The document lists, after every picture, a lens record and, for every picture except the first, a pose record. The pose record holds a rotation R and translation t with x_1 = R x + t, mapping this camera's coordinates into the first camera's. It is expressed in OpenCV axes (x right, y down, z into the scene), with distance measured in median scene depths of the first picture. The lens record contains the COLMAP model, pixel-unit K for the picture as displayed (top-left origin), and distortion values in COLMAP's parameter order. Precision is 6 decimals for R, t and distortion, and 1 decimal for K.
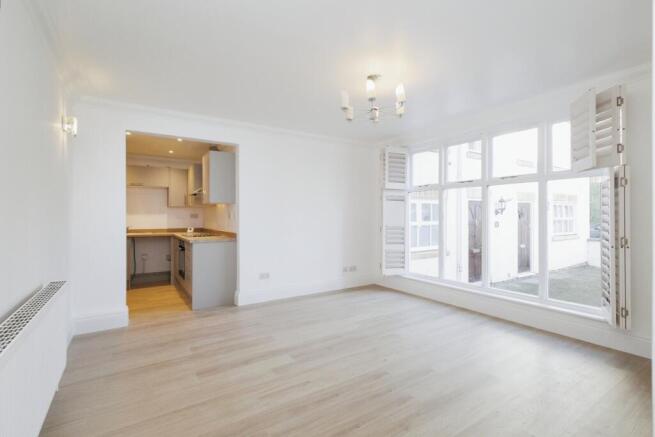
lens RADIAL K [[300.7, 0, 325.7], [0, 300.7, 214.9], [0, 0, 1]] dist [0.022850, 0.000123]
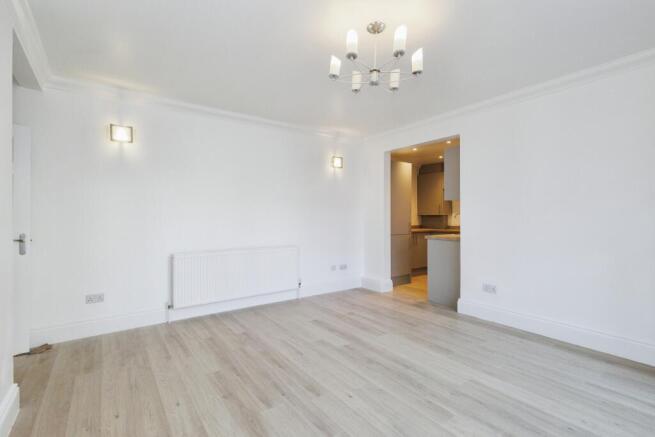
lens RADIAL K [[312.5, 0, 328.9], [0, 312.5, 214.9], [0, 0, 1]] dist [0.000954, 0.000066]
pose [[0.044542, -0.010785, -0.998949, 0.958205], [-0.000115, 0.999942, -0.010801, 0.033751], [0.999007, 0.000596, 0.044539, 0.891416]]
